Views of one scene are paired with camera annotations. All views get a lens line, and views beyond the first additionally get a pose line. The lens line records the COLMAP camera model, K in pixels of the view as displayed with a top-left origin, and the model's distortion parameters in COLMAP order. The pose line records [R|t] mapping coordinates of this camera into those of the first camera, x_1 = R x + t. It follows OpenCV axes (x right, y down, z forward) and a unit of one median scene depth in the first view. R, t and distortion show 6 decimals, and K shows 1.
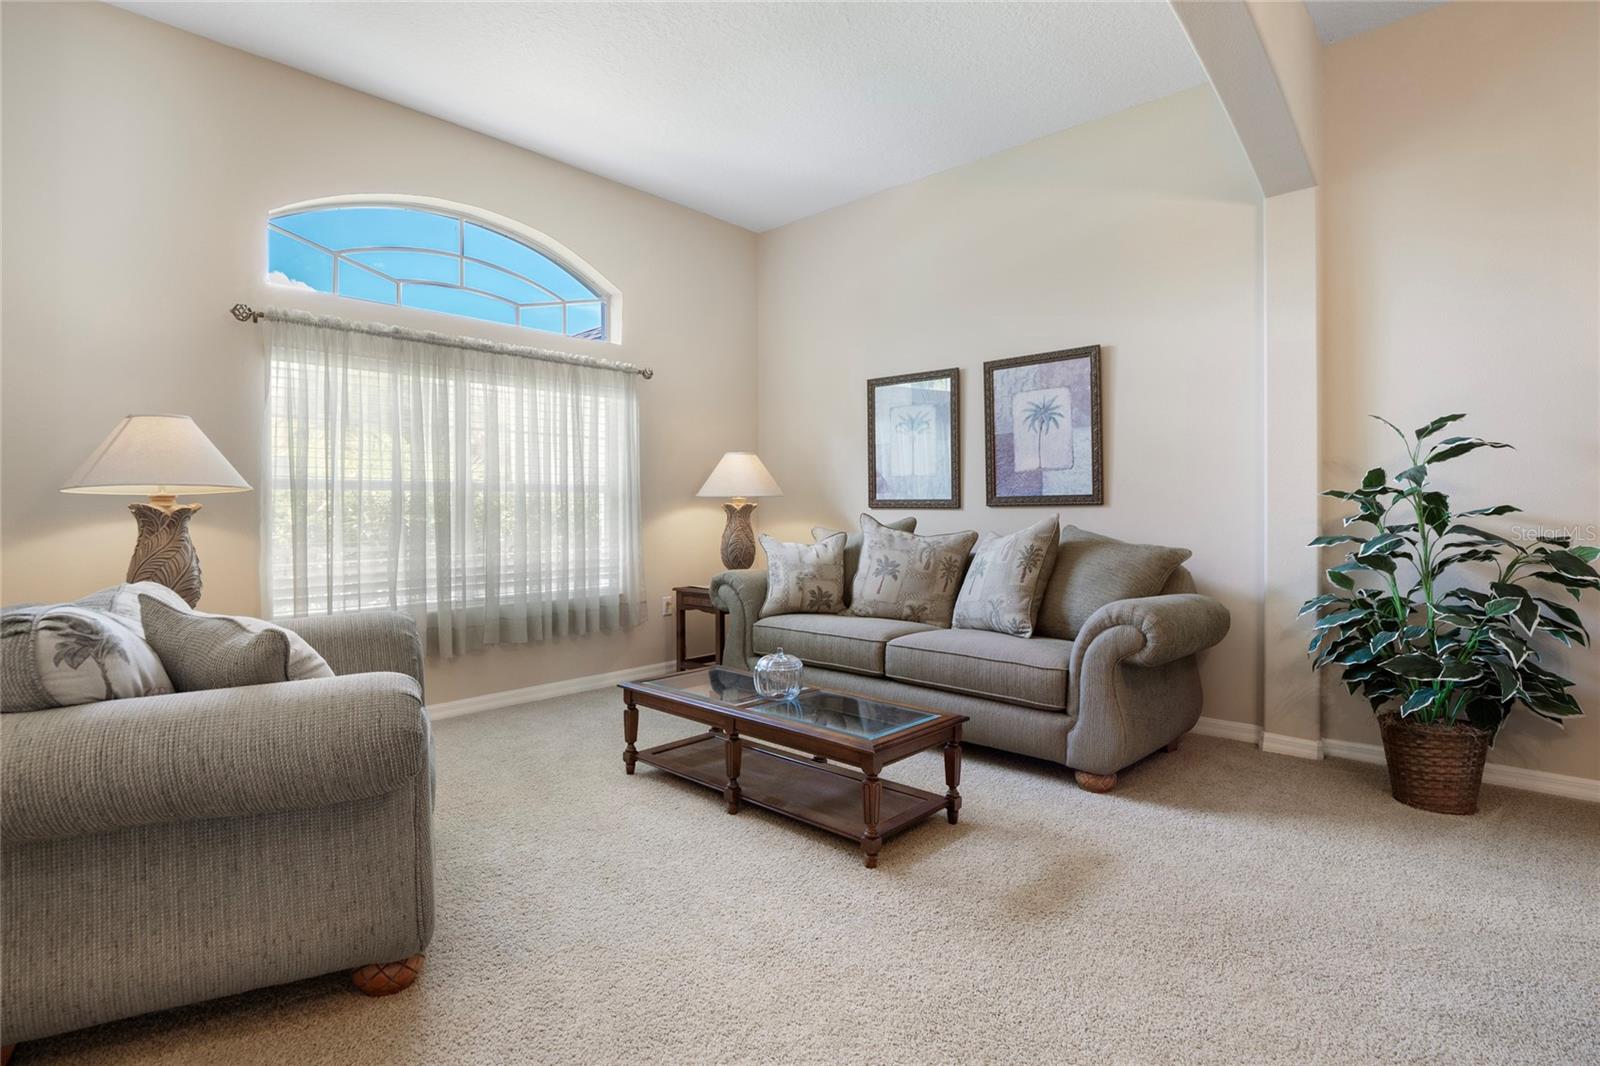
lens RADIAL K [[796.6, 0, 793.8], [0, 796.6, 515.9], [0, 0, 1]] dist [-0.005182, -0.010299]
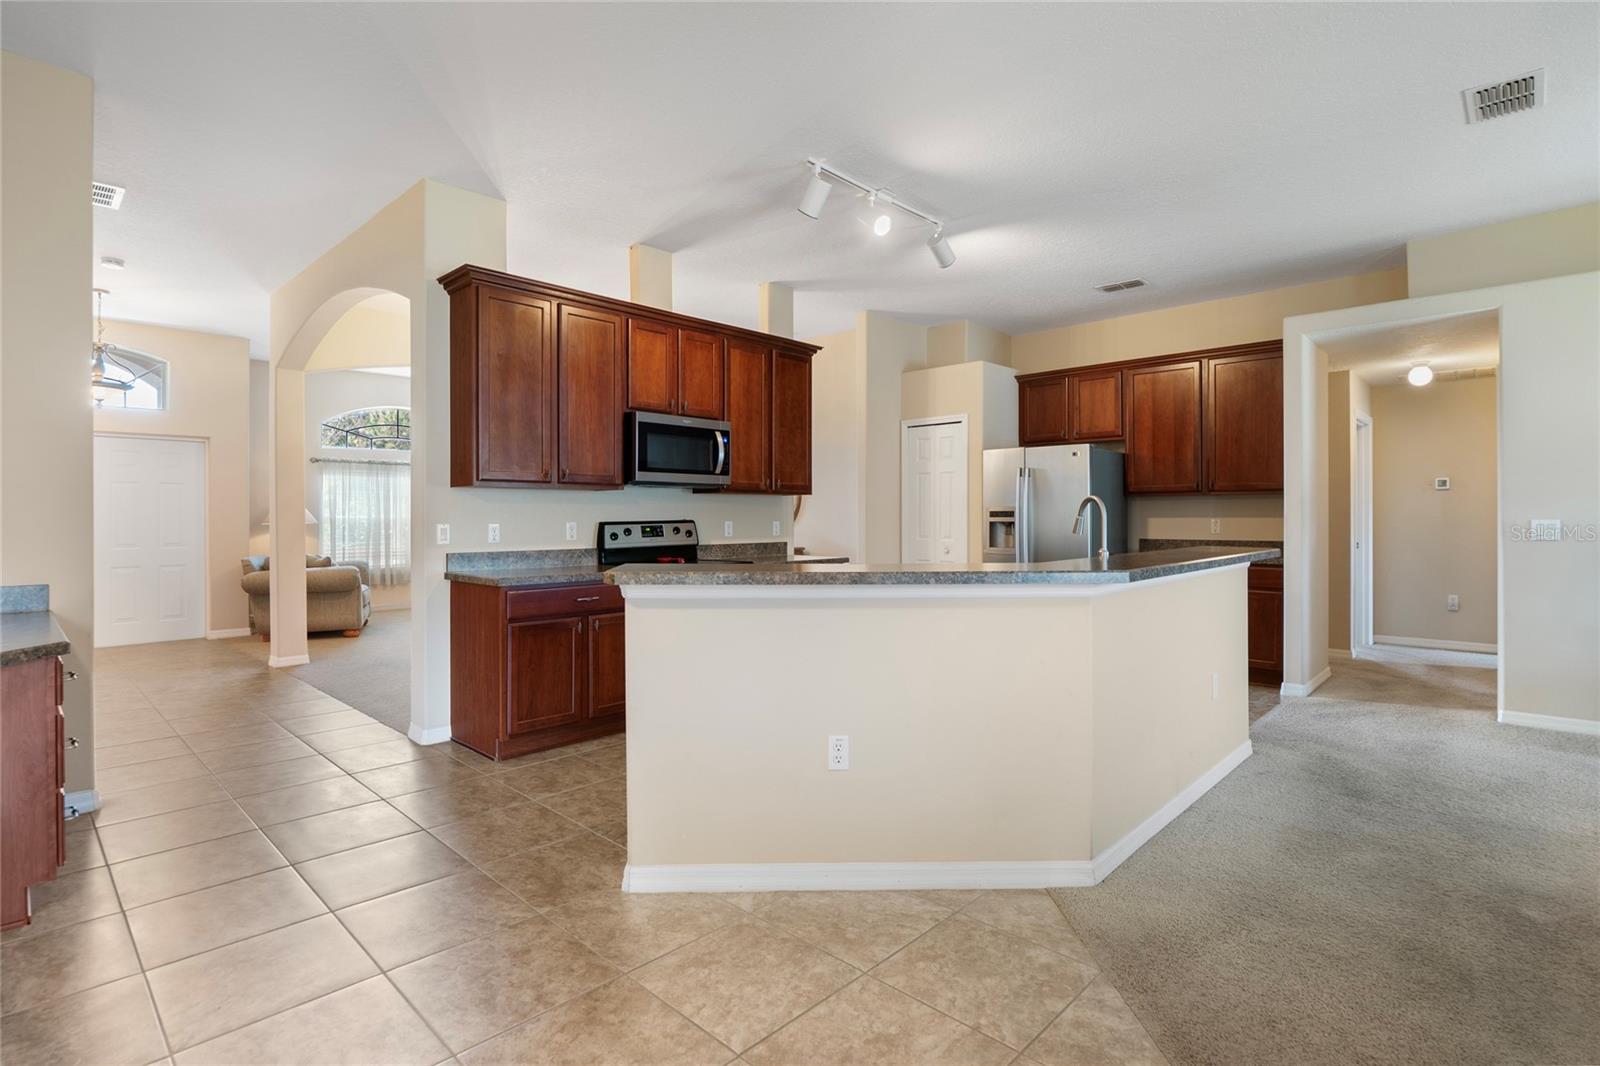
lens RADIAL K [[782.7, 0, 795.0], [0, 782.7, 517.5], [0, 0, 1]] dist [-0.000647, -0.010447]
pose [[0.999818, 0.001297, -0.019053, 1.133082], [-0.001415, 0.999980, -0.006186, -0.034501], [0.019044, 0.006212, 0.999799, -1.844973]]
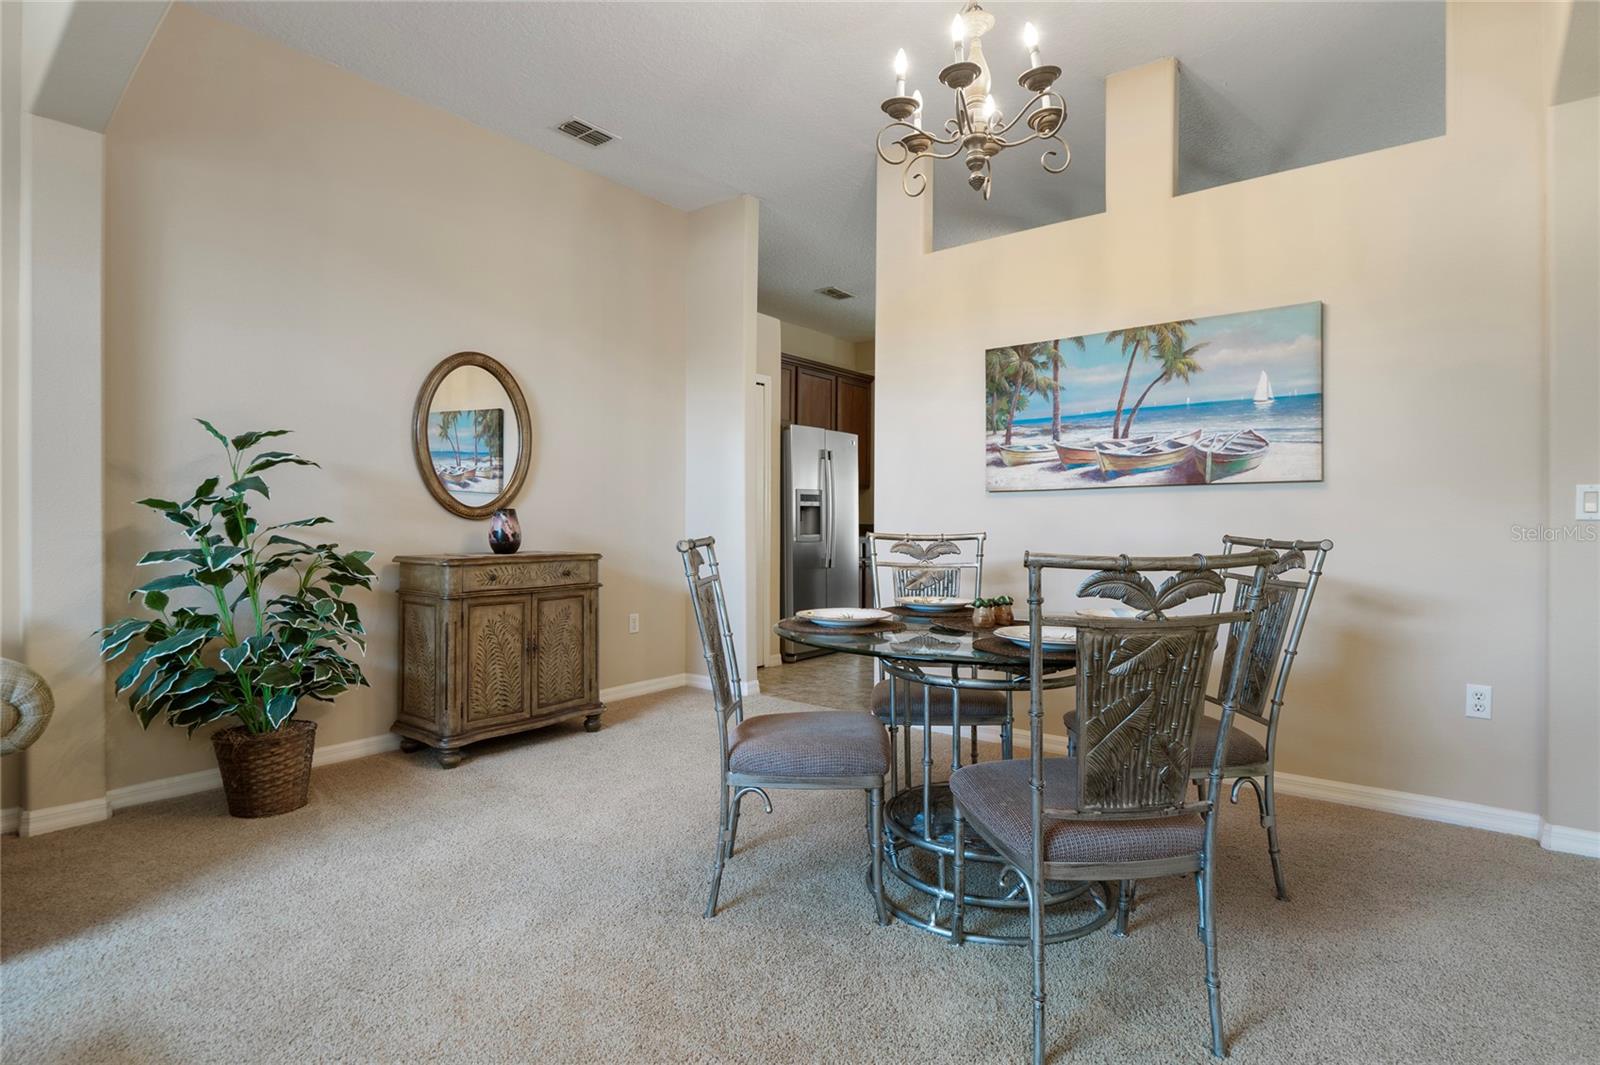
lens RADIAL K [[802.2, 0, 797.9], [0, 802.2, 518.1], [0, 0, 1]] dist [-0.002084, -0.008955]
pose [[-0.078174, 0.003915, 0.996932, -0.242846], [0.006546, 0.999973, -0.003413, -0.002889], [-0.996918, 0.006259, -0.078197, 0.345582]]
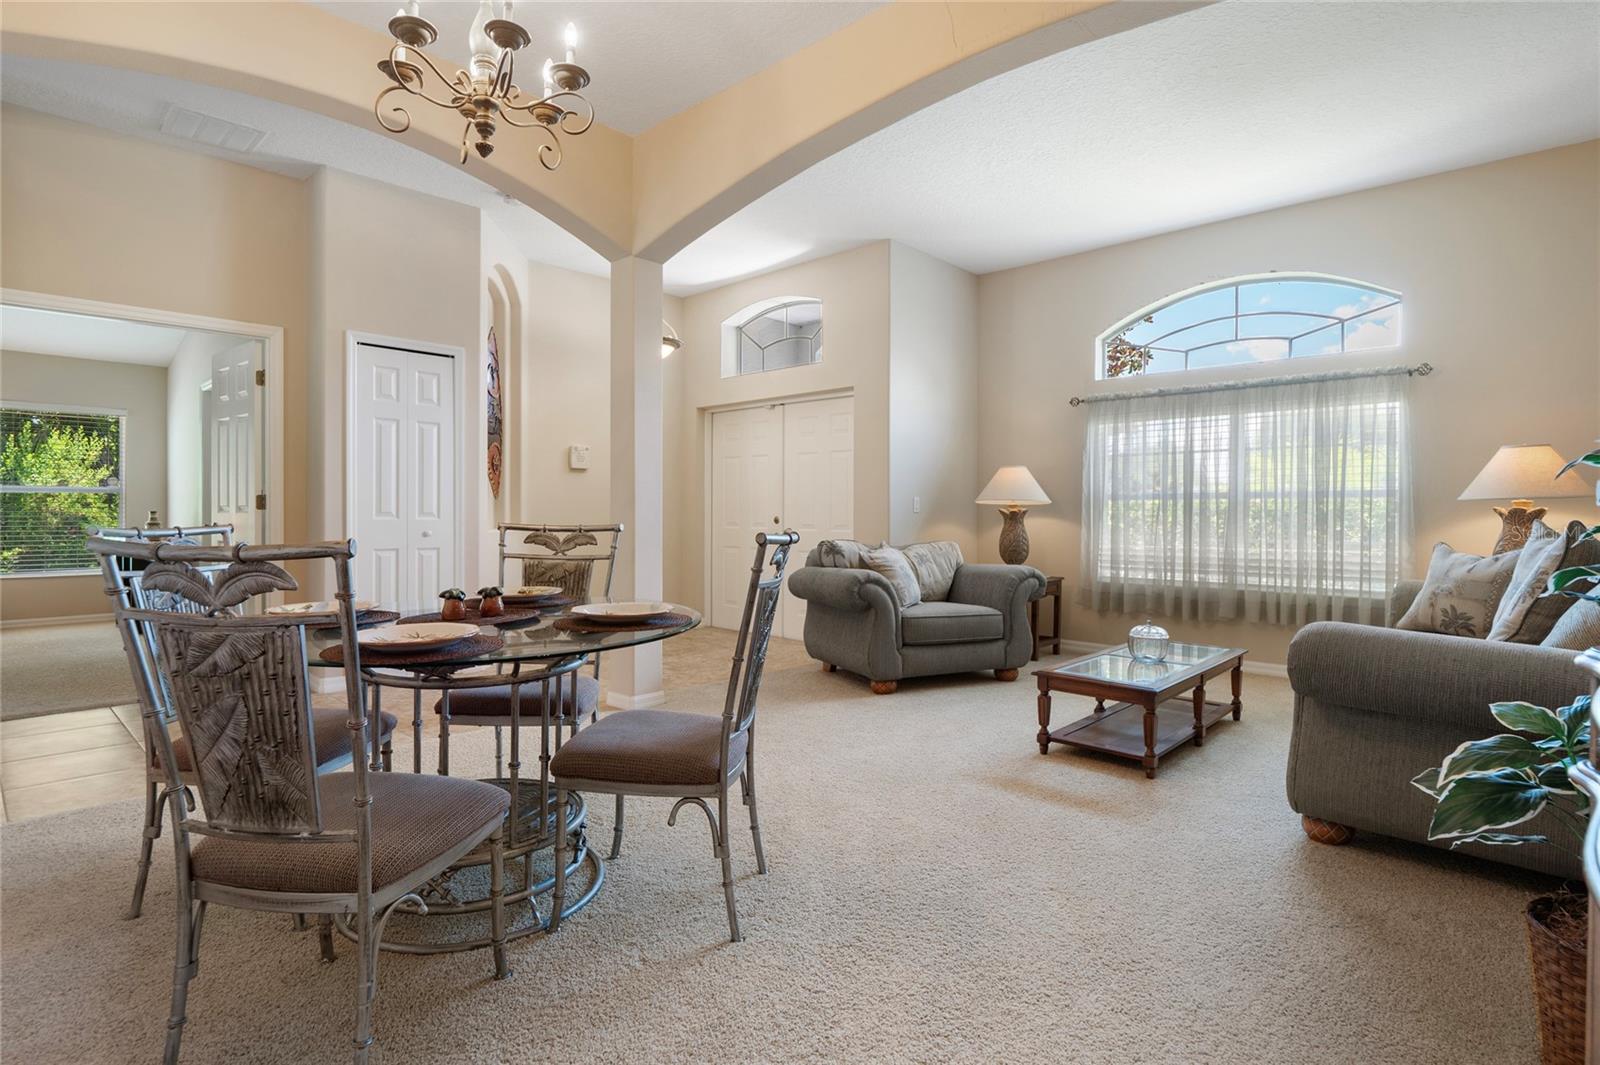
lens RADIAL K [[796.6, 0, 793.8], [0, 796.6, 515.4], [0, 0, 1]] dist [-0.005182, -0.010299]
pose [[-0.013312, 0.007533, -0.999883, 1.151750], [-0.012934, 0.999887, 0.007705, -0.005838], [0.999828, 0.013035, -0.013213, 0.401672]]
